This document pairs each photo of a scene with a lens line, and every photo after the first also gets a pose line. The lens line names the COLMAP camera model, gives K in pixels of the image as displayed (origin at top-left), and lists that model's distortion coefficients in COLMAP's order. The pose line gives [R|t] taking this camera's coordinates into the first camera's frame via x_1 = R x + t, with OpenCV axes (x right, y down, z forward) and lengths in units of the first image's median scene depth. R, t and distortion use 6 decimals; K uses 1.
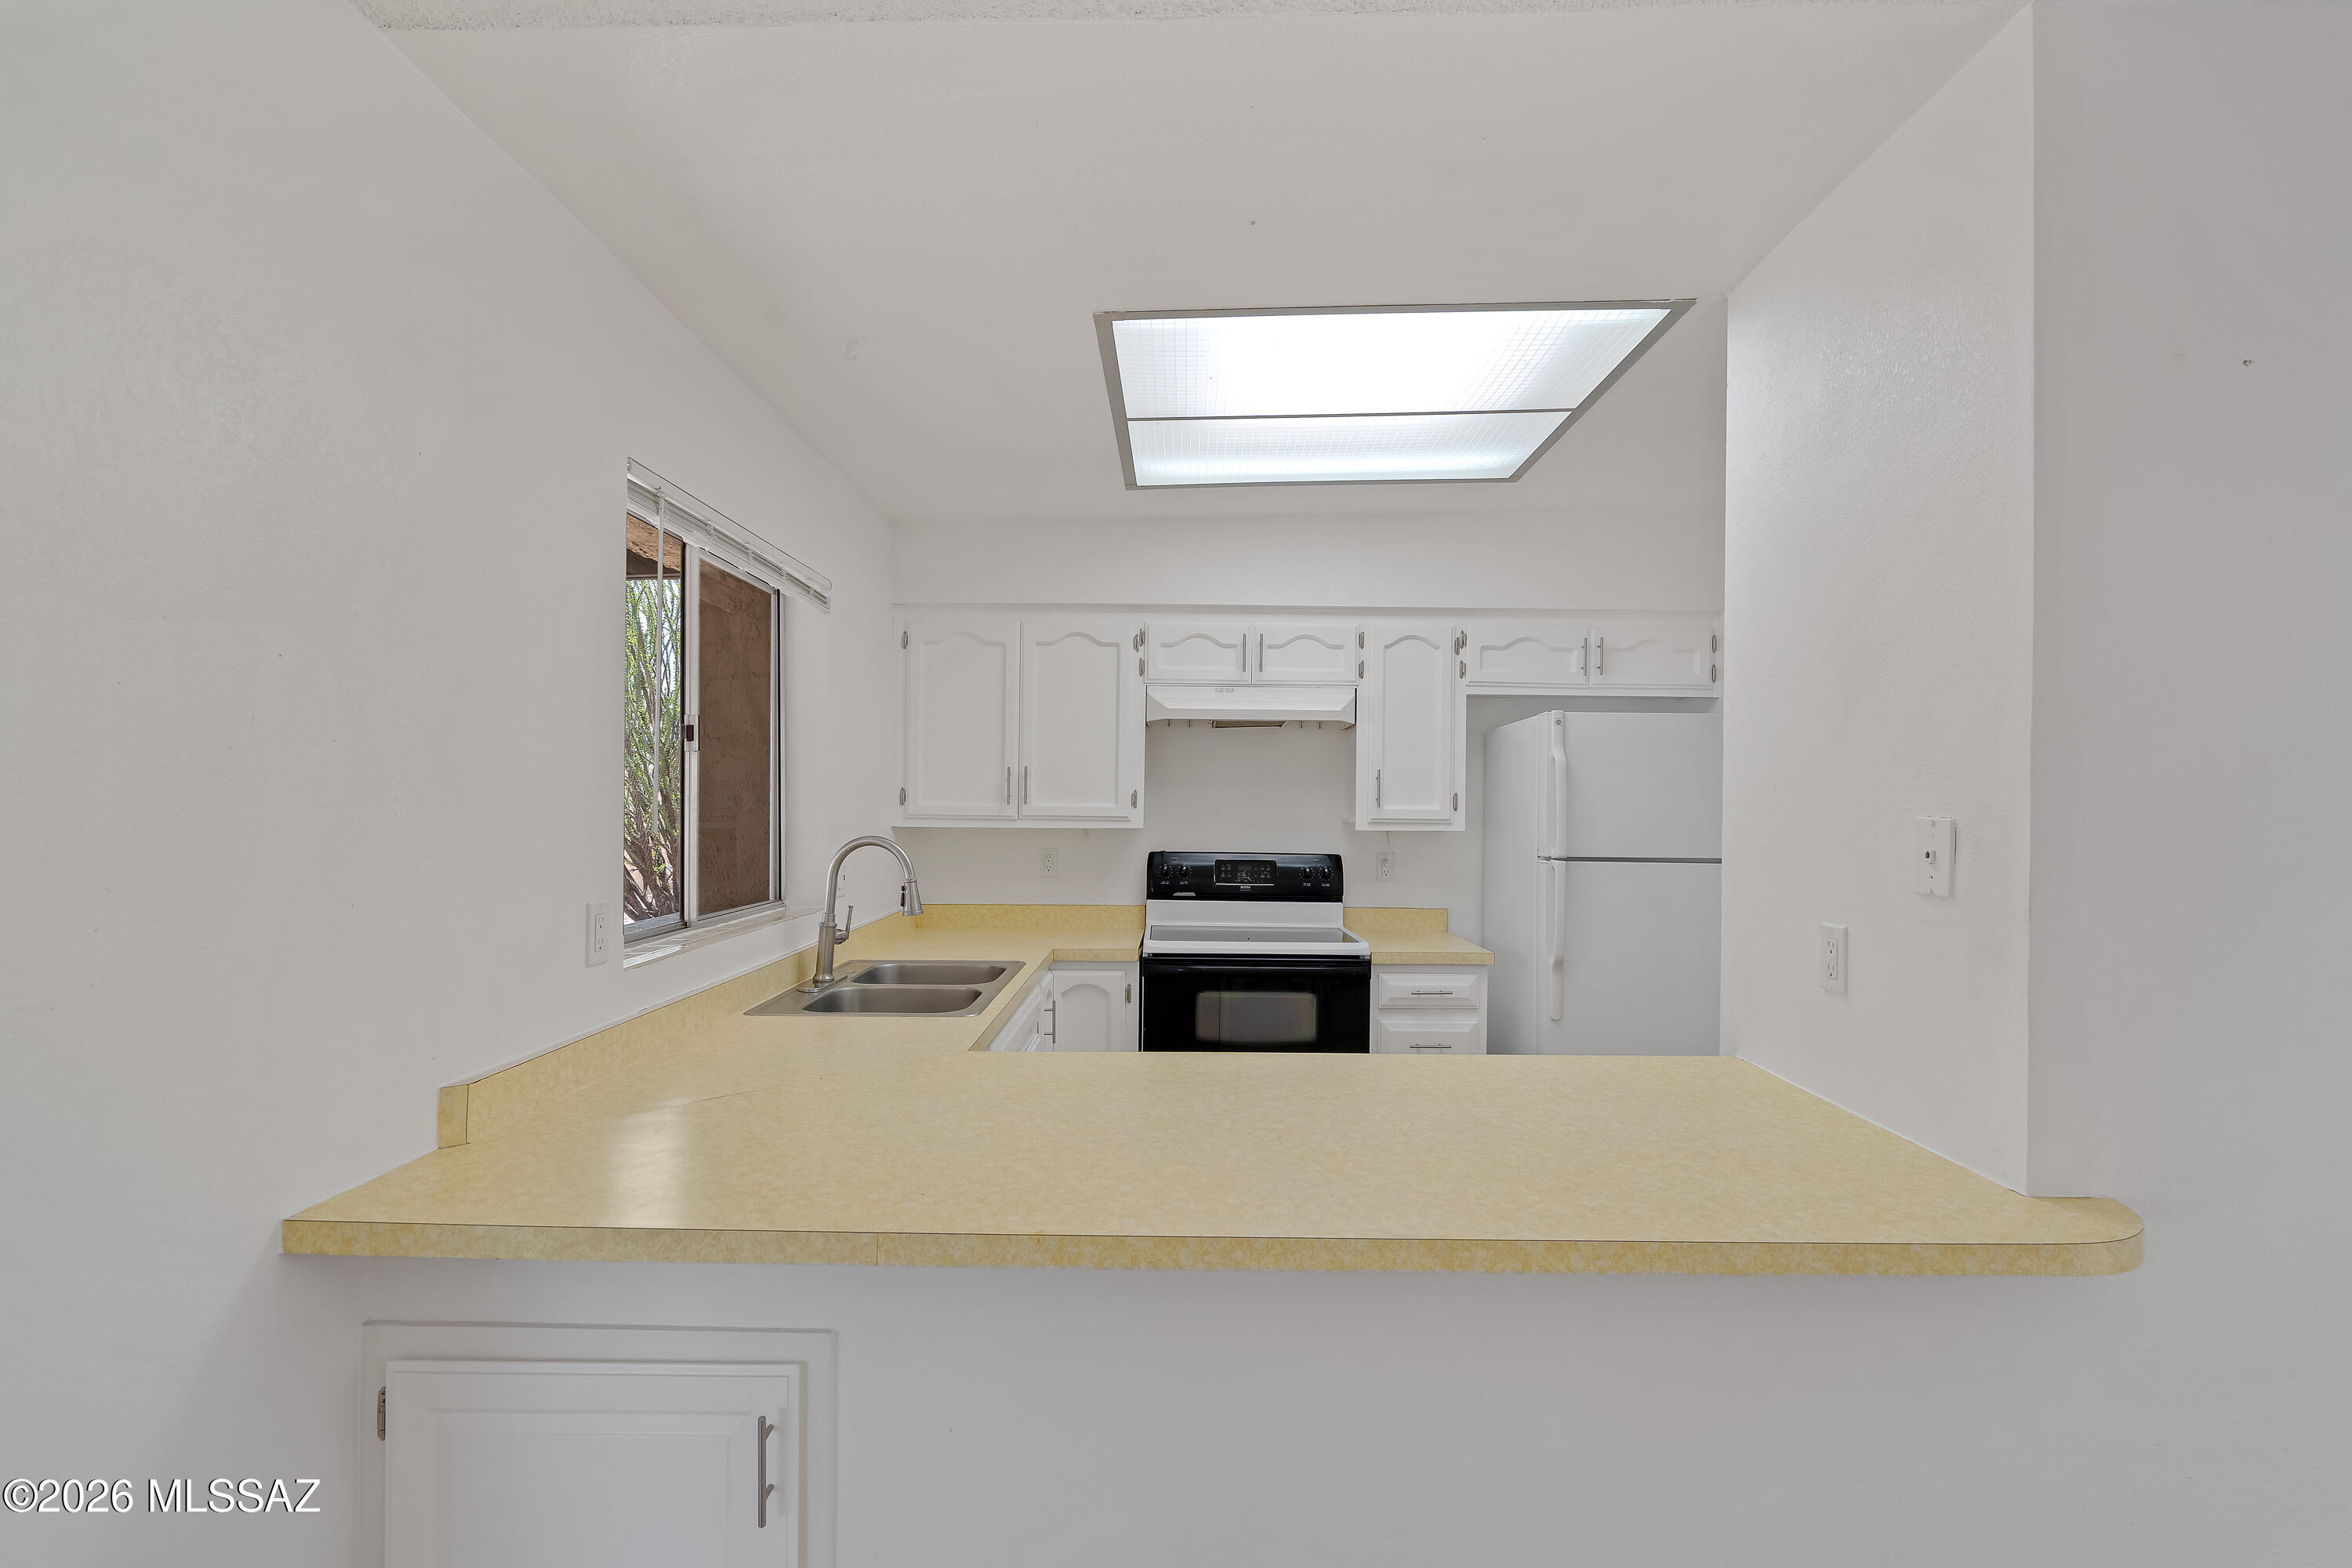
lens RADIAL K [[1084.0, 0, 1180.5], [0, 1084.0, 791.2], [0, 0, 1]] dist [-0.007866, 0.004122]
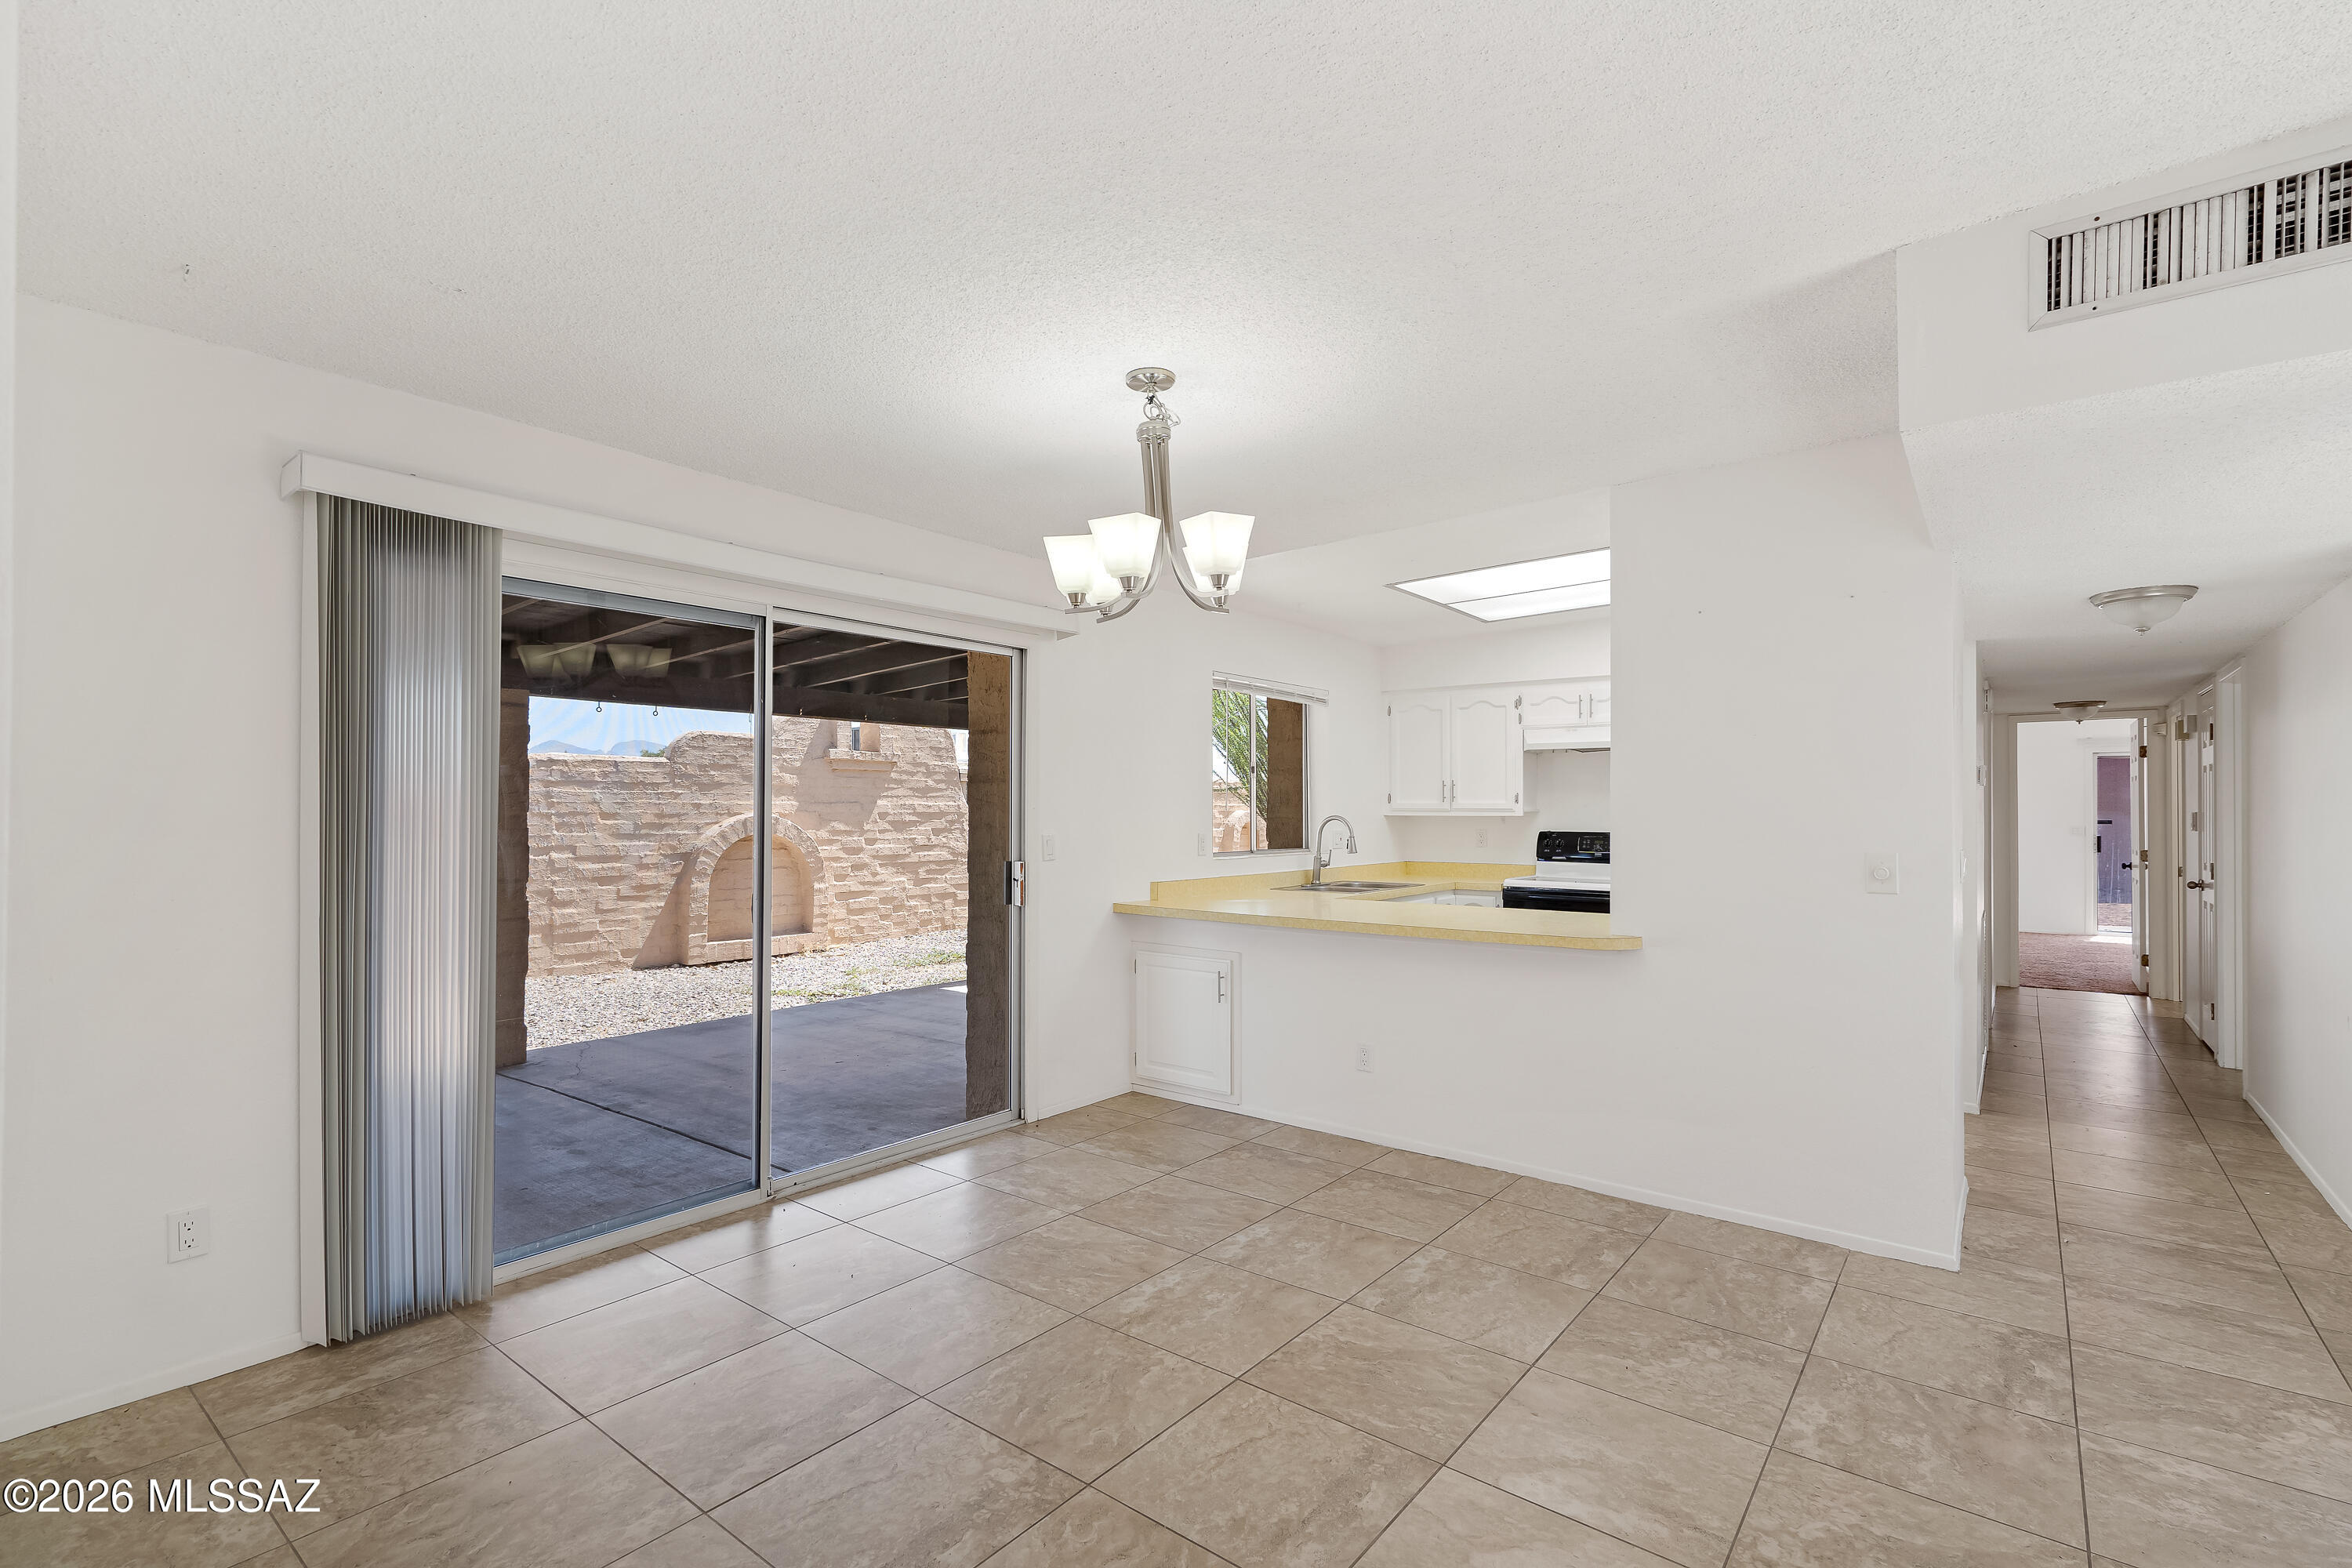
lens RADIAL K [[1084.0, 0, 1168.3], [0, 1084.0, 804.5], [0, 0, 1]] dist [-0.007866, 0.004122]
pose [[0.784387, -0.008366, -0.620215, 0.573607], [0.008989, 0.999957, -0.002121, 0.015580], [0.620207, -0.003912, 0.784429, -0.638318]]
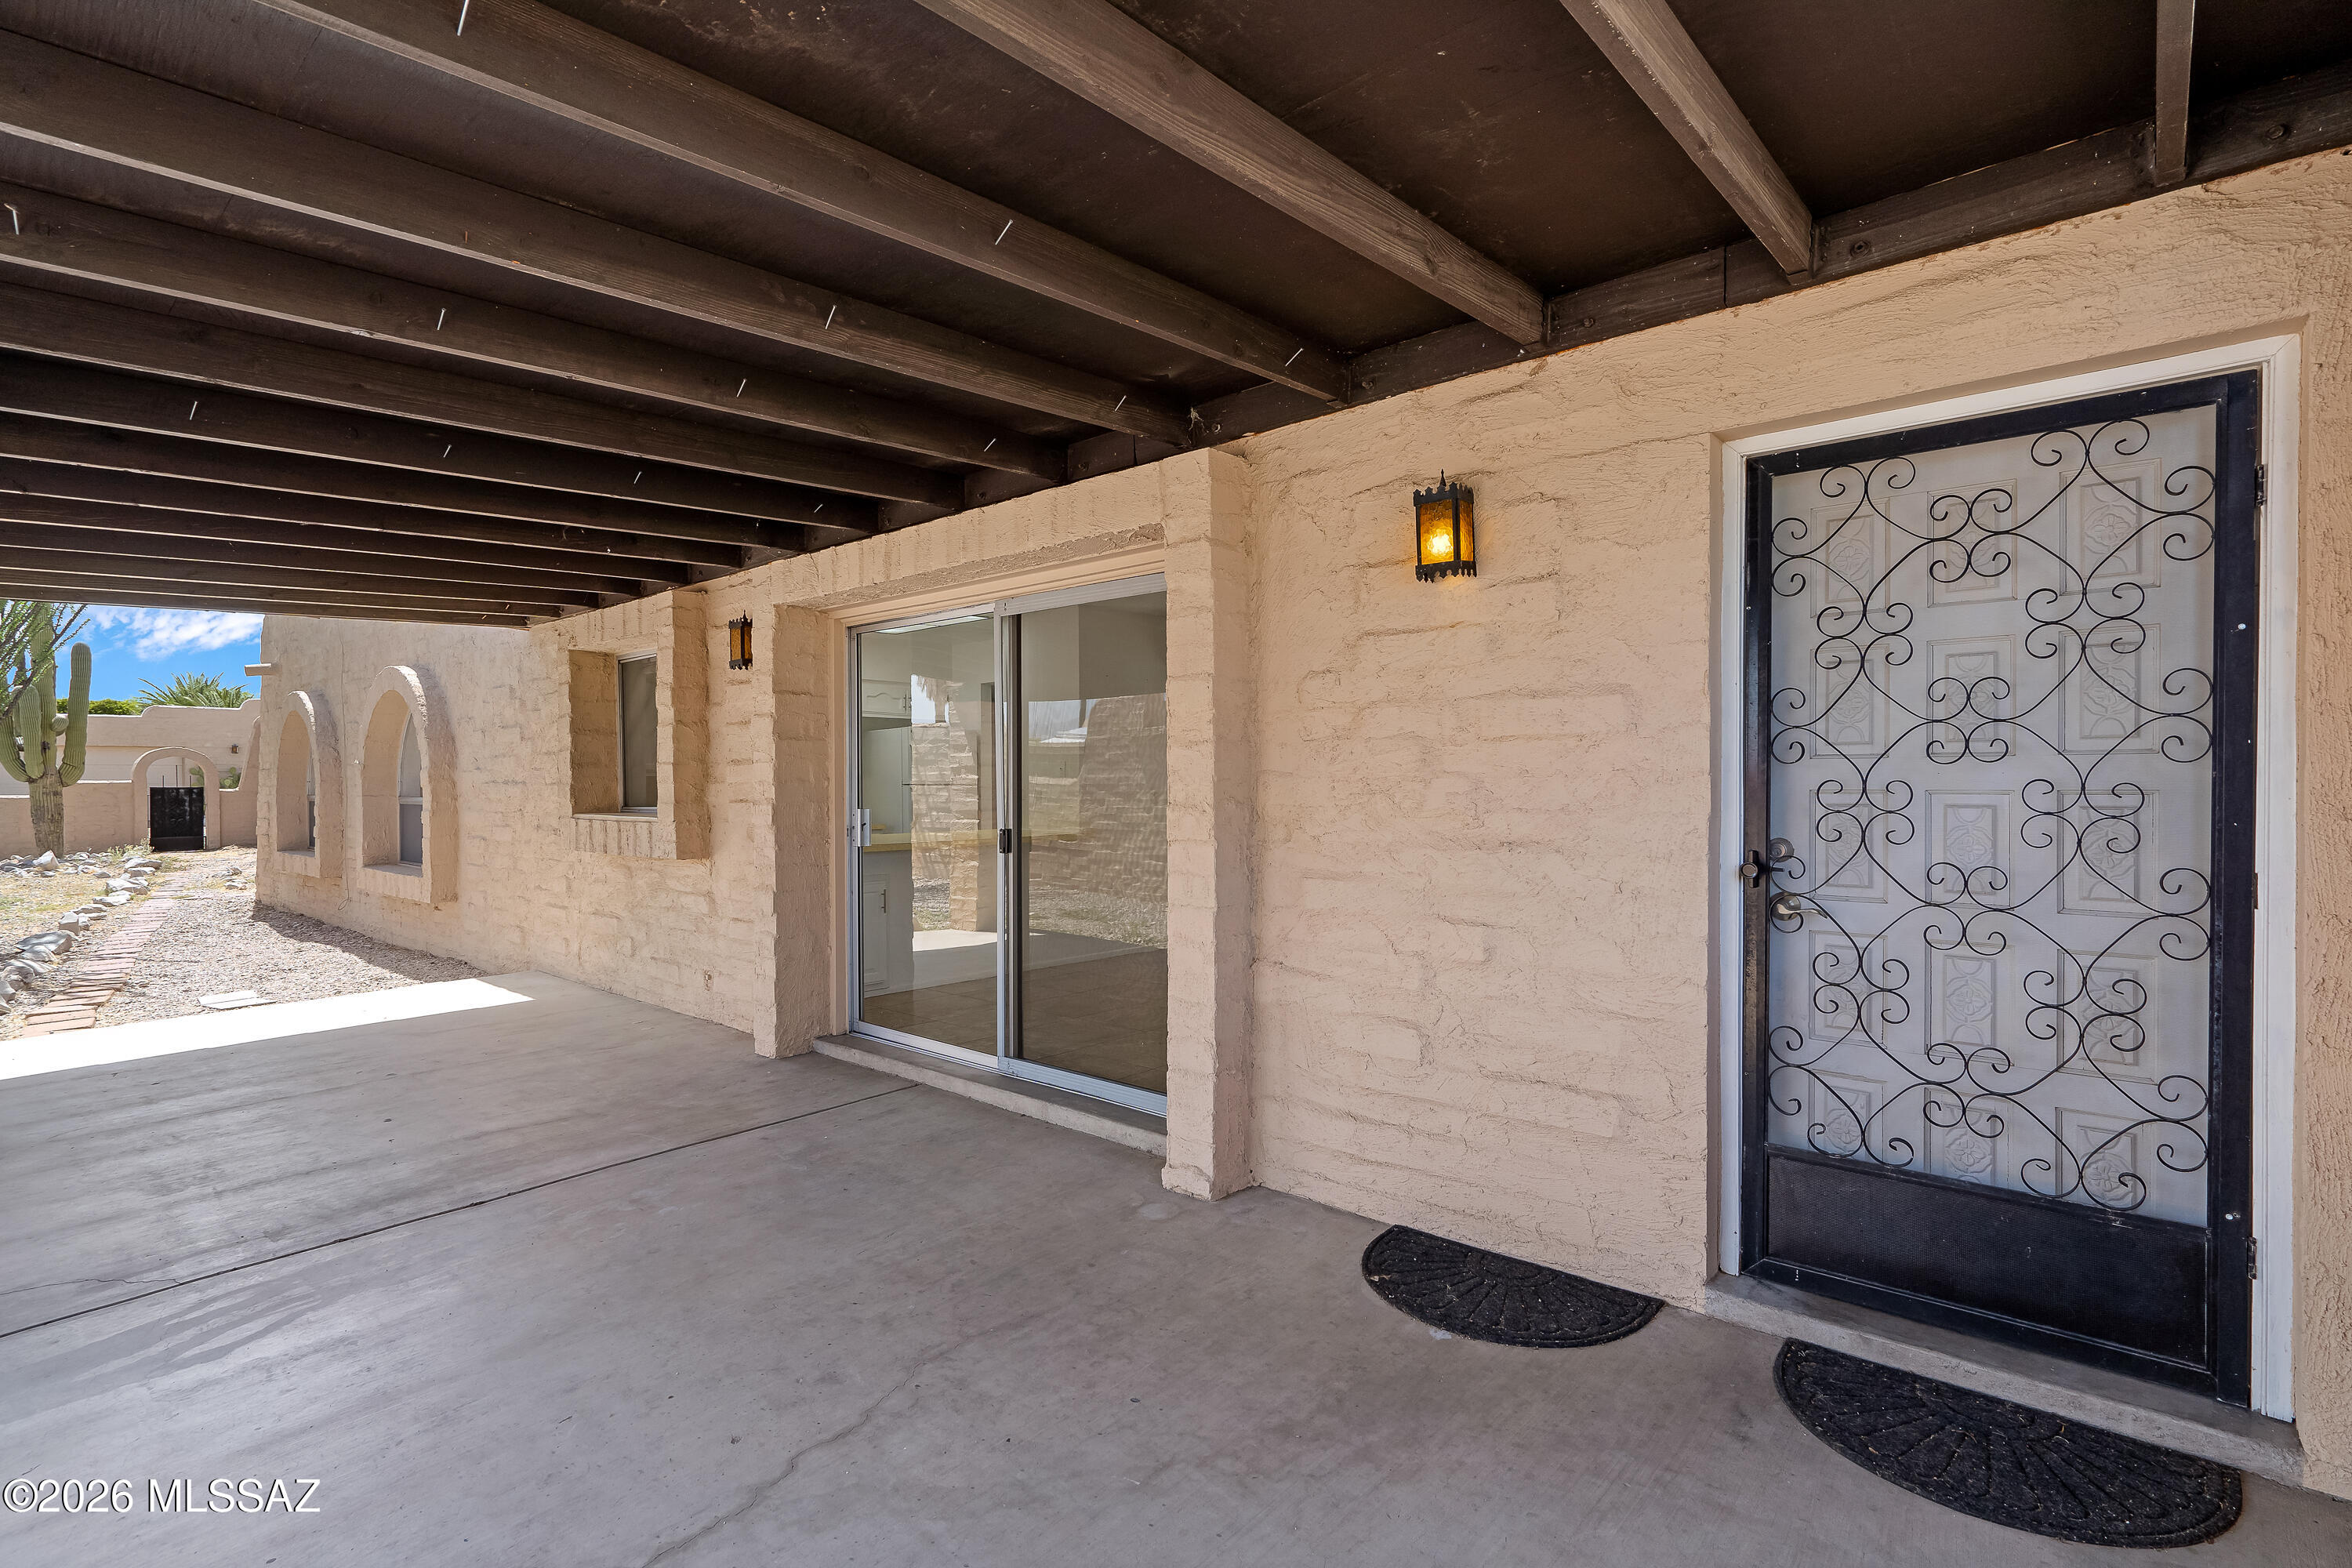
lens RADIAL K [[1084.0, 0, 1182.7], [0, 1084.0, 771.8], [0, 0, 1]] dist [-0.007866, 0.004122]
pose [[0.660850, -0.006925, 0.750486, -1.073398], [0.004778, 0.999976, 0.005020, 0.030093], [-0.750503, 0.000268, 0.660867, -1.029004]]
